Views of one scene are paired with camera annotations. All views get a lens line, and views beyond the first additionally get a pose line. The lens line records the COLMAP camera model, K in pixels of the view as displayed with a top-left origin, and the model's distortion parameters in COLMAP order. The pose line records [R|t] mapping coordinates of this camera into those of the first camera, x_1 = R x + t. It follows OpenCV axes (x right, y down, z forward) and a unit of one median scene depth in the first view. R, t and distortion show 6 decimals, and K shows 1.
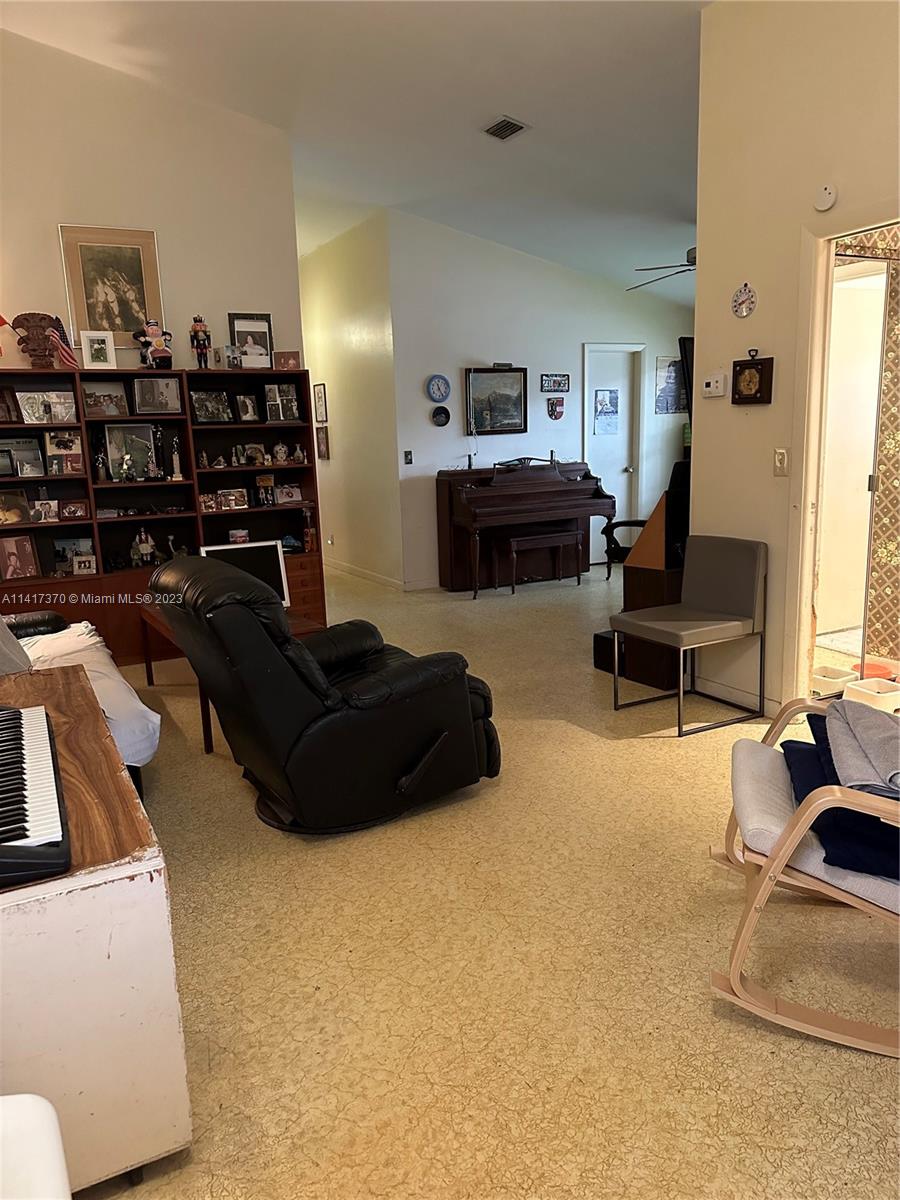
lens RADIAL K [[823.1, 0, 450.0], [0, 823.1, 600.0], [0, 0, 1]] dist [0.114382, -0.124483]
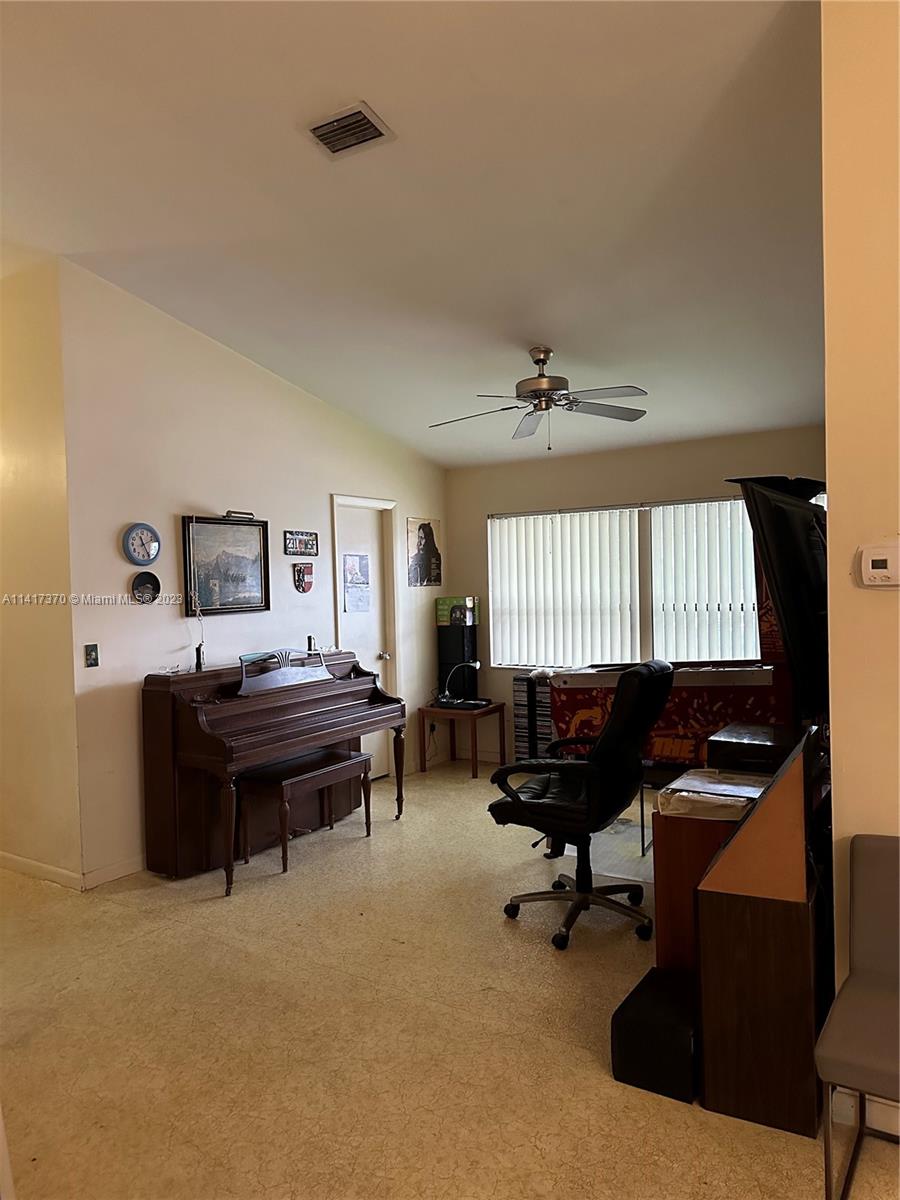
lens RADIAL K [[823.1, 0, 450.0], [0, 823.1, 600.0], [0, 0, 1]] dist [0.114382, -0.124483]
pose [[0.877847, 0.001956, 0.478937, -0.105081], [0.090097, 0.981464, -0.169148, -0.082983], [-0.470390, 0.191637, 0.861399, 0.342324]]
